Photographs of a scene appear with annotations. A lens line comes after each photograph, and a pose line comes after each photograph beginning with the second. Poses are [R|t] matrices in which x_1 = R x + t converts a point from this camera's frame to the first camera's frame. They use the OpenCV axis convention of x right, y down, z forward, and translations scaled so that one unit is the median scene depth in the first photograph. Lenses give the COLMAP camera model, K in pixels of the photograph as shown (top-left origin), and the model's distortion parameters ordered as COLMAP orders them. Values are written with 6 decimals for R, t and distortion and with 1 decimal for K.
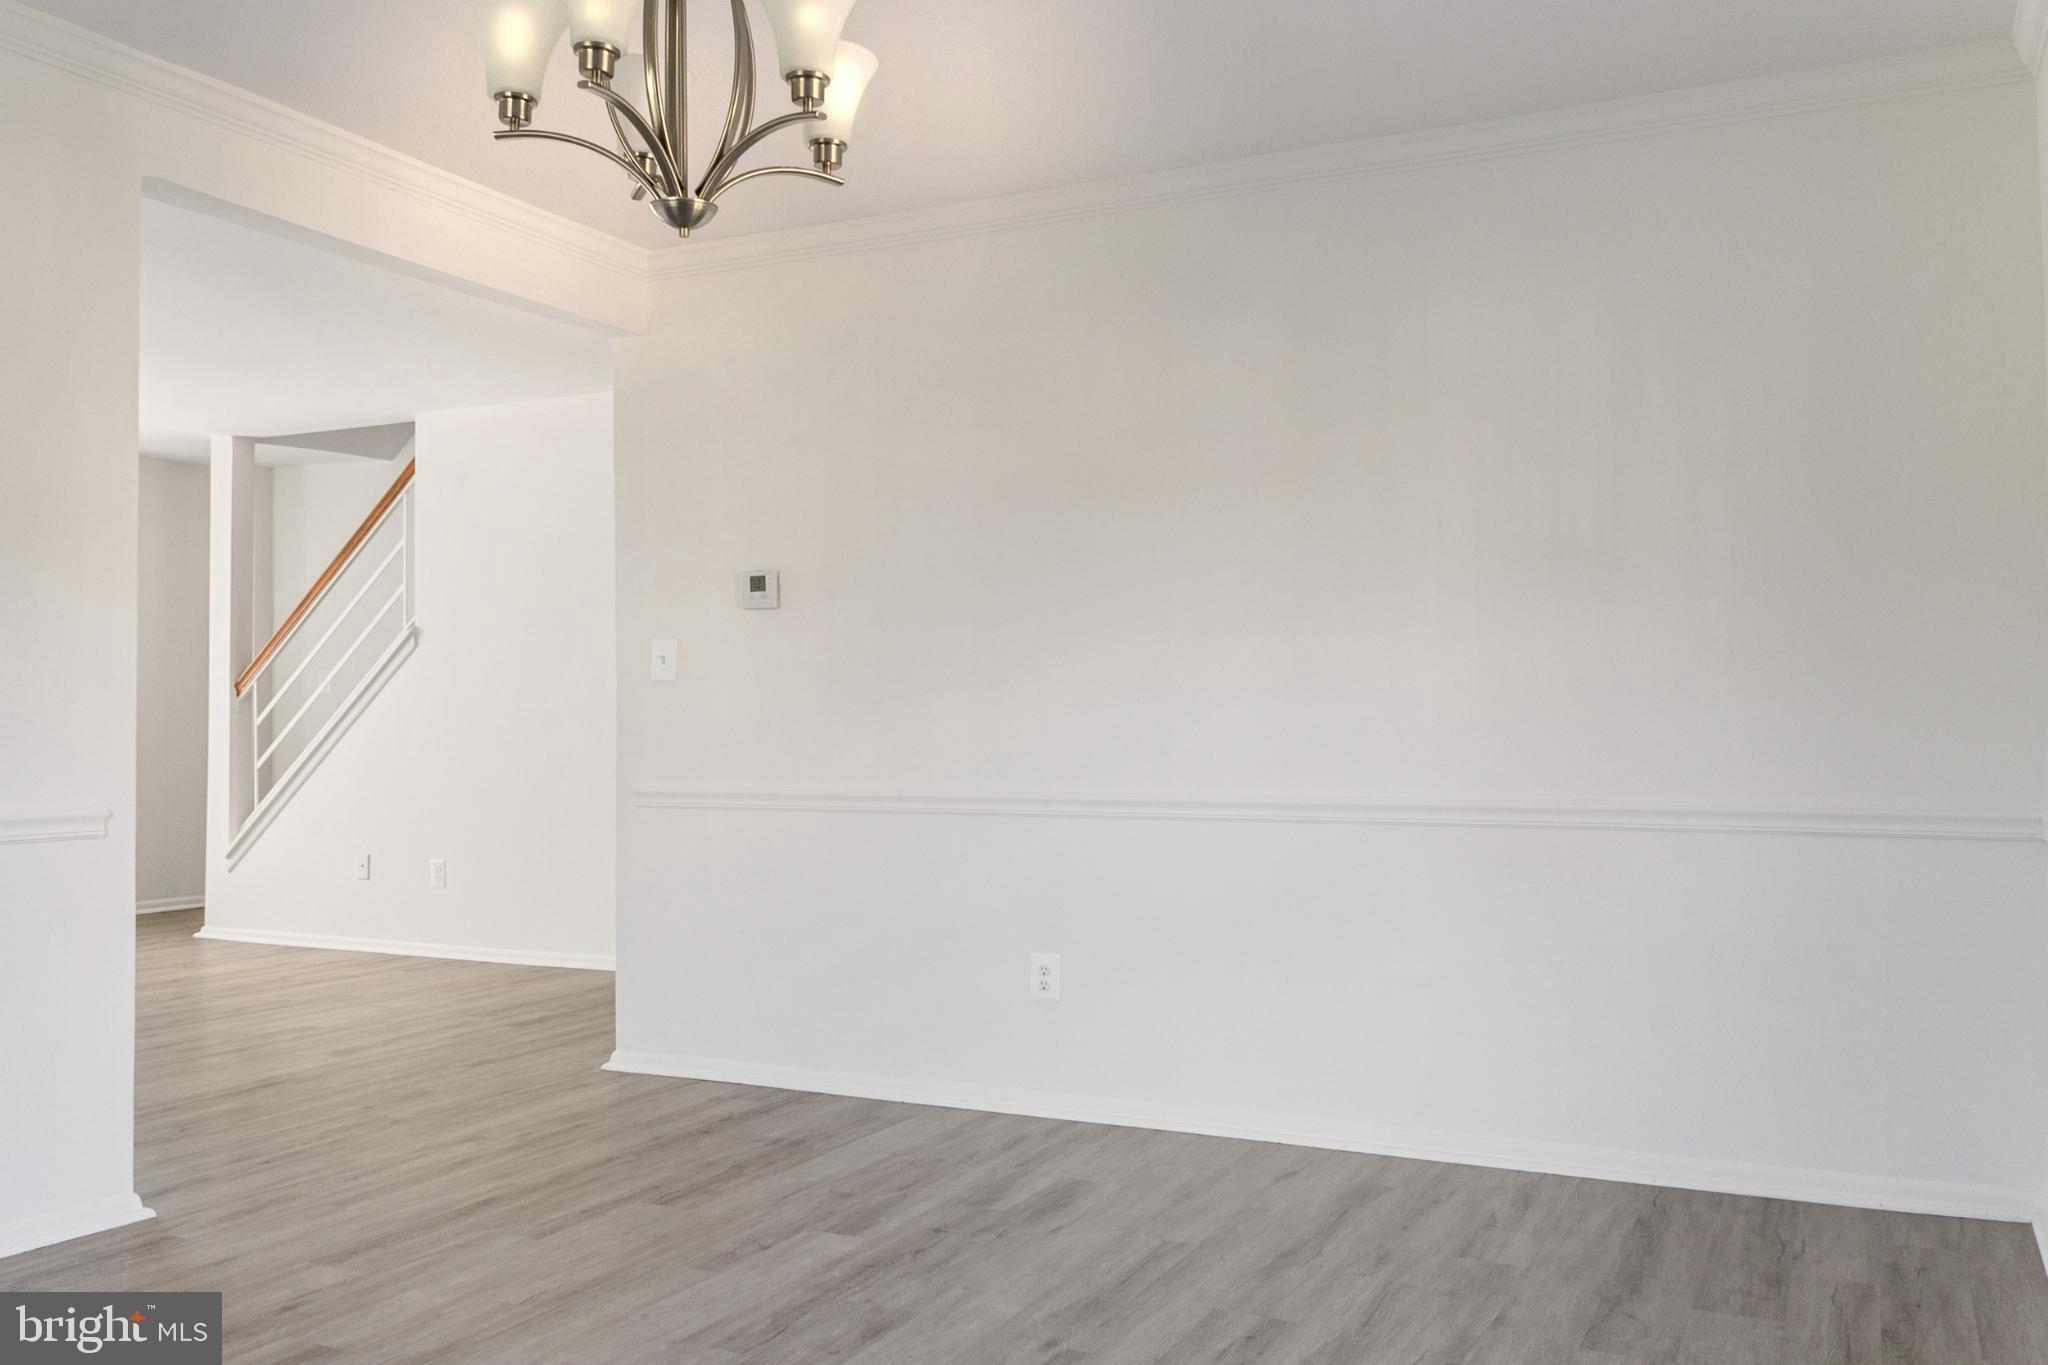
lens RADIAL K [[1700.8, 0, 1019.6], [0, 1700.8, 692.4], [0, 0, 1]] dist [0.014580, -0.002328]
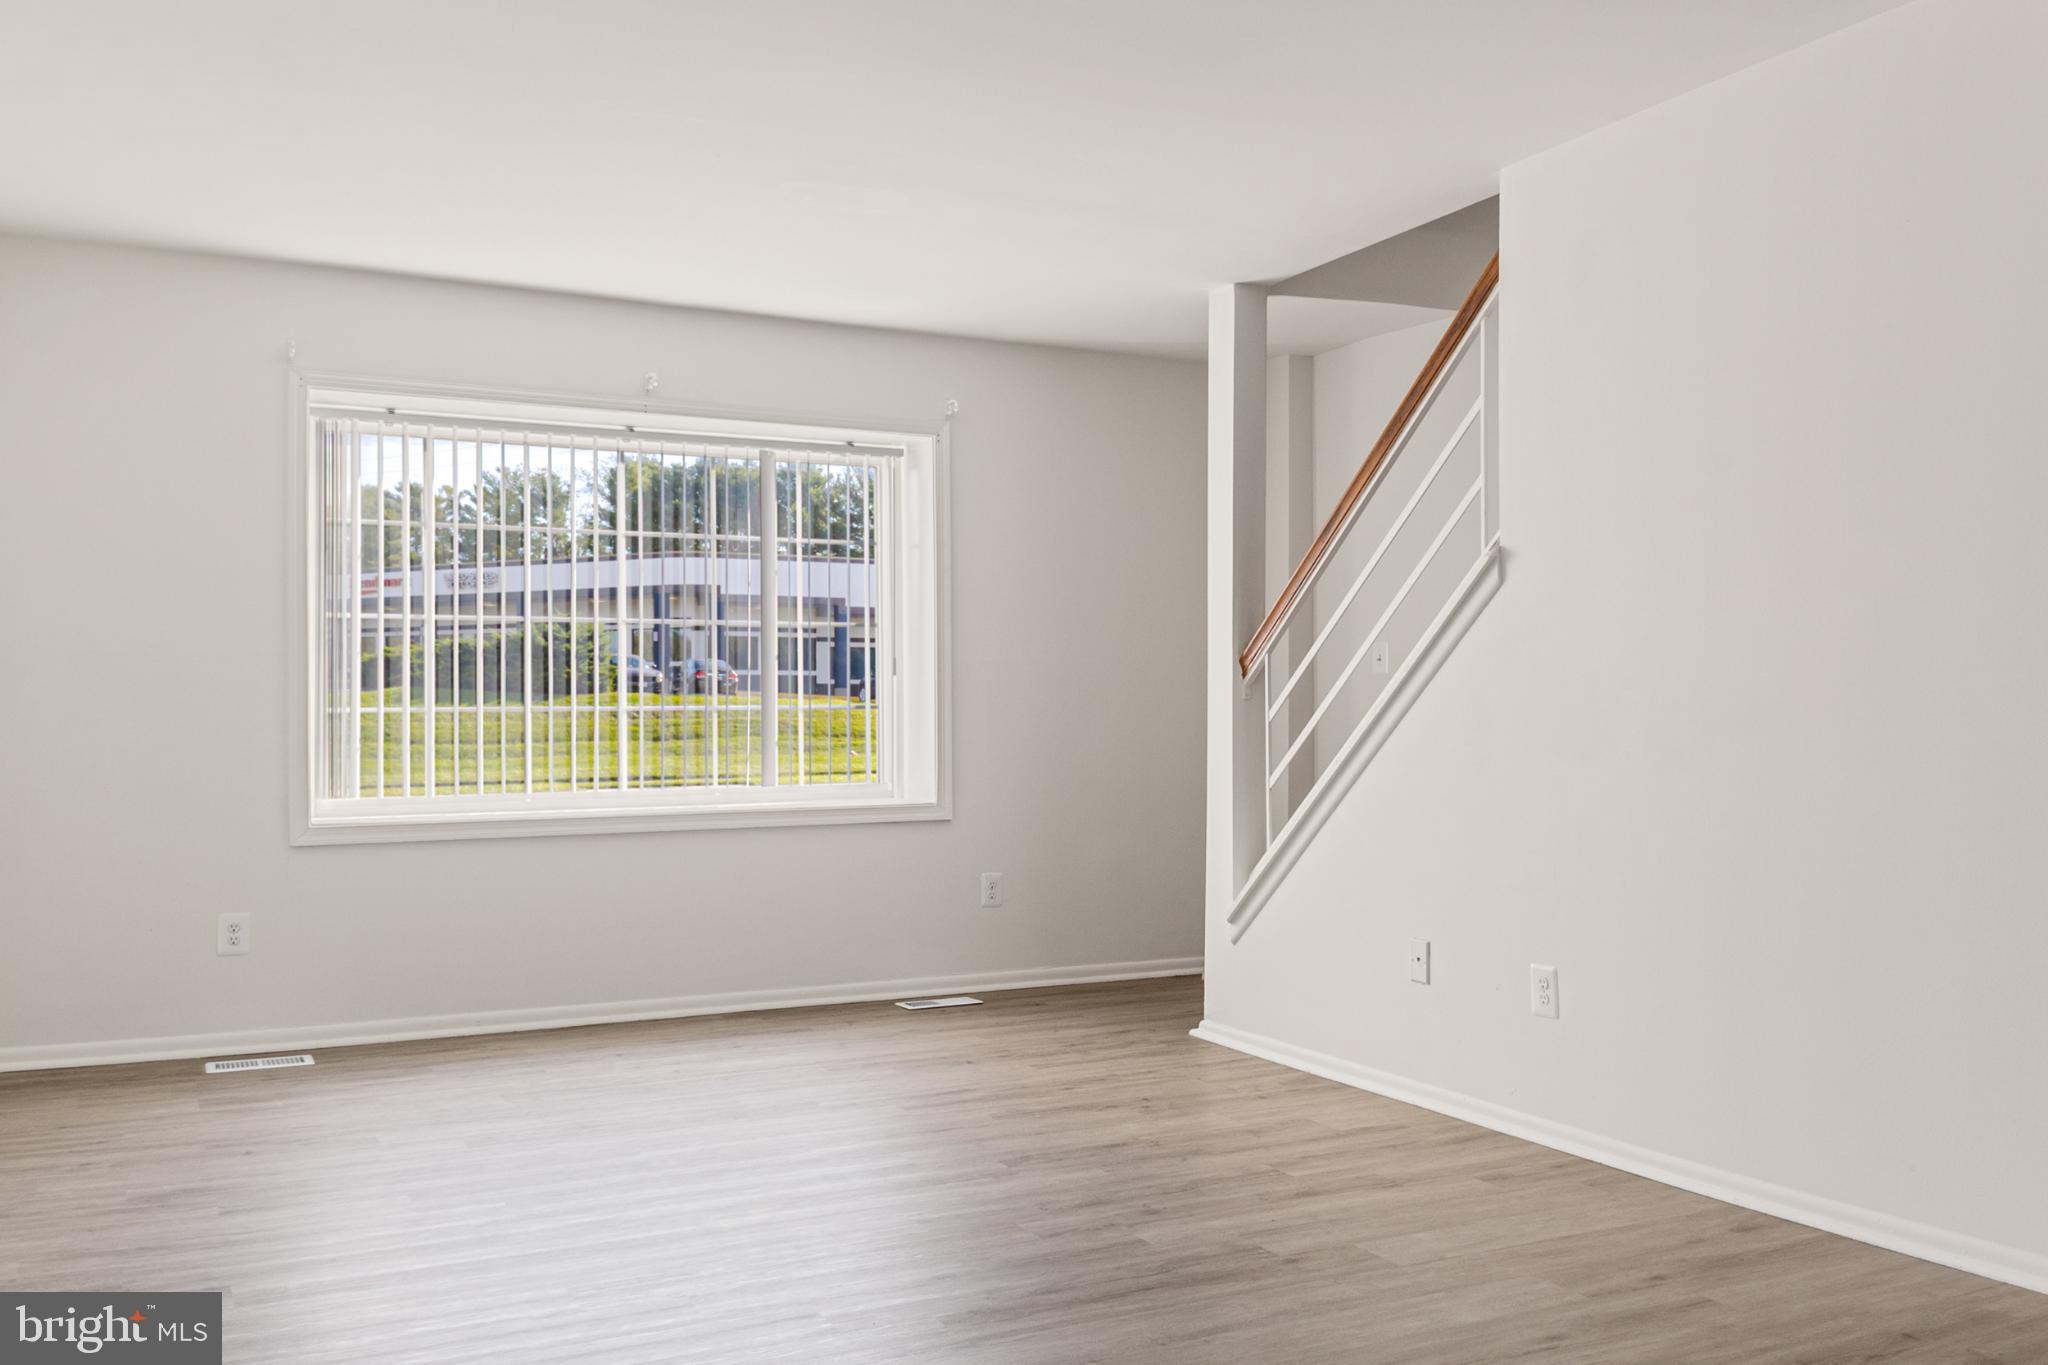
lens RADIAL K [[1700.8, 0, 1019.0], [0, 1700.8, 691.0], [0, 0, 1]] dist [0.014580, -0.002328]
pose [[0.802418, -0.006942, -0.596723, -0.143549], [0.008160, 0.999966, -0.000660, 0.007930], [0.596707, -0.004340, 0.802447, 0.443479]]
